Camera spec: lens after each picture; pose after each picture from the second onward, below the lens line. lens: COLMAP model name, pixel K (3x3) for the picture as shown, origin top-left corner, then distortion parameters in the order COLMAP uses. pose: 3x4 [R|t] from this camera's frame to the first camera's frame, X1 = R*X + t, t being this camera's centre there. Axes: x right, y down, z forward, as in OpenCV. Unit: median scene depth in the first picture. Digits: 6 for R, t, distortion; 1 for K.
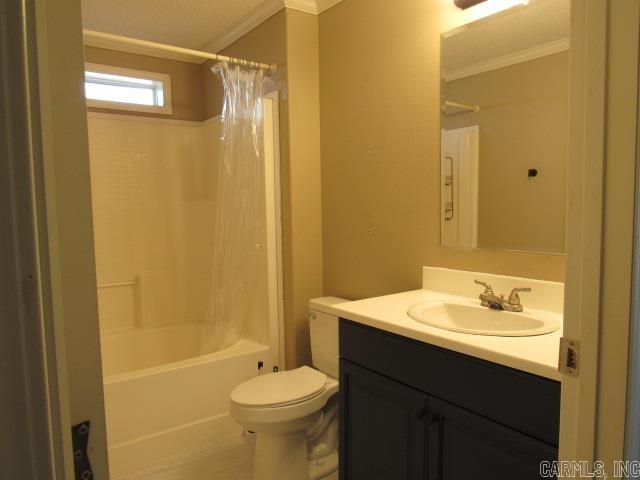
lens RADIAL K [[458.3, 0, 320.1], [0, 458.3, 240.4], [0, 0, 1]] dist [-0.024369, 0.000060]
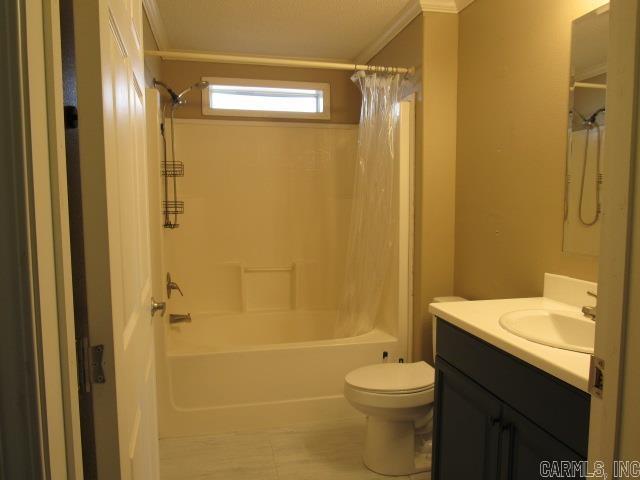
lens RADIAL K [[458.3, 0, 319.7], [0, 458.3, 240.2], [0, 0, 1]] dist [-0.024369, 0.000060]
pose [[0.915931, 0.047332, -0.398534, 0.141598], [-0.042880, 0.998878, 0.020084, -0.007341], [0.399037, -0.001306, 0.916934, -0.031391]]
